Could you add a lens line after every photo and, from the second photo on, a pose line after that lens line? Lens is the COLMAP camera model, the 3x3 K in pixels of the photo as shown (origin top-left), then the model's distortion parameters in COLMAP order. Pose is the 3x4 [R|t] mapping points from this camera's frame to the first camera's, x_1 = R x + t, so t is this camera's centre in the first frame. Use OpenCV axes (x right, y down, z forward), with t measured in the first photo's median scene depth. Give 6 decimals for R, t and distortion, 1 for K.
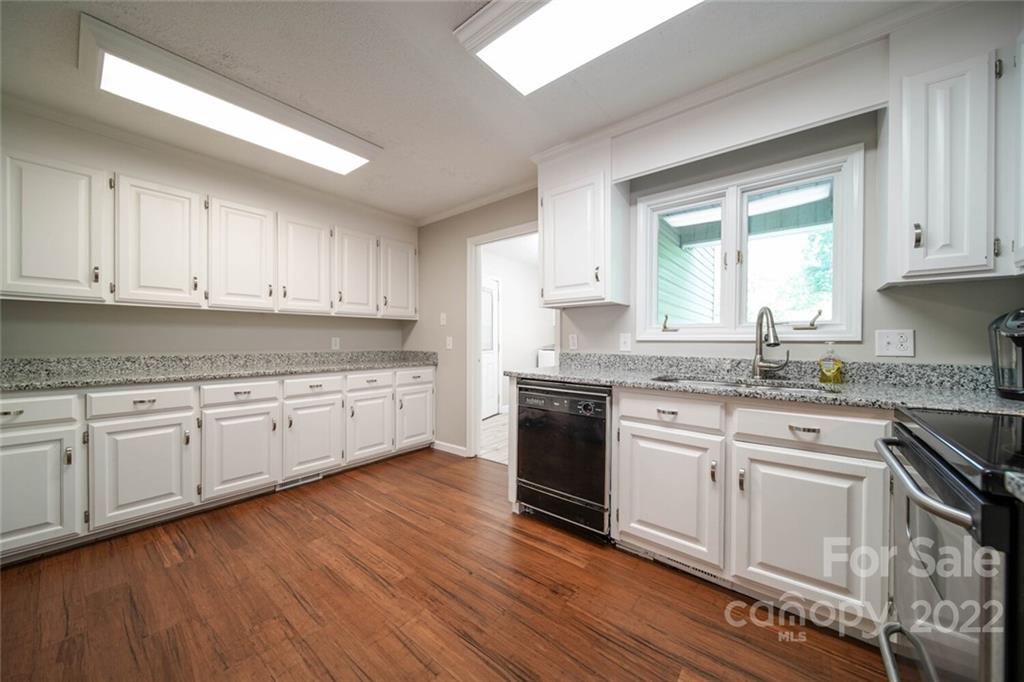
lens RADIAL K [[359.4, 0, 508.9], [0, 359.4, 345.0], [0, 0, 1]] dist [0.000666, -0.000537]
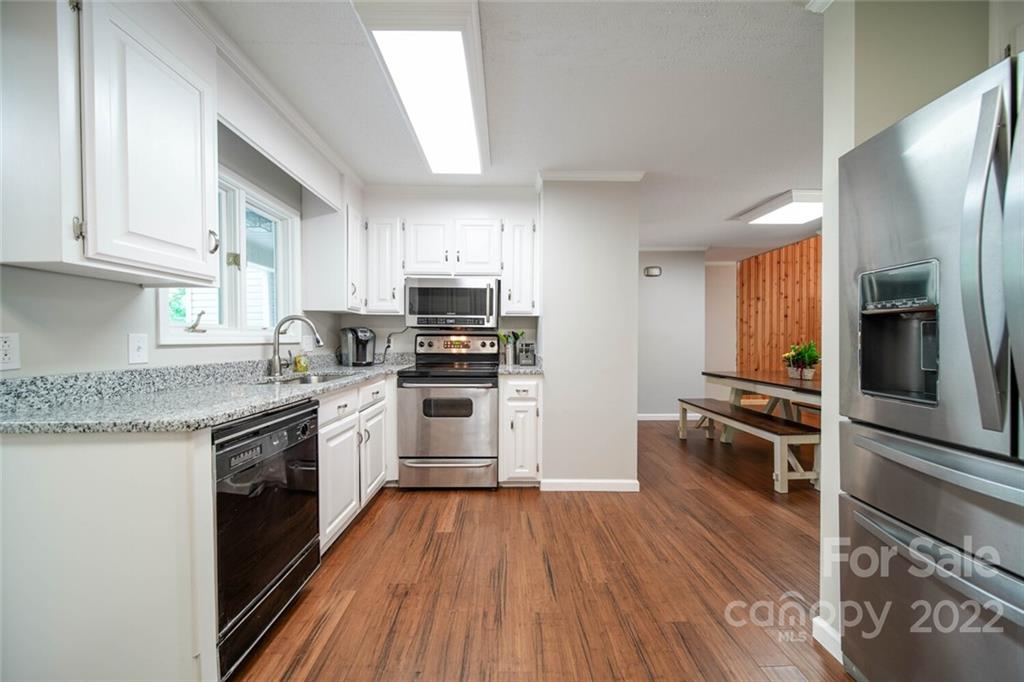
lens RADIAL K [[359.4, 0, 511.1], [0, 359.4, 340.6], [0, 0, 1]] dist [0.000666, -0.000537]
pose [[-0.647318, -0.001906, 0.762217, -0.611799], [0.012689, 0.999831, 0.013276, -0.023268], [-0.762114, 0.018265, -0.647185, 1.046741]]
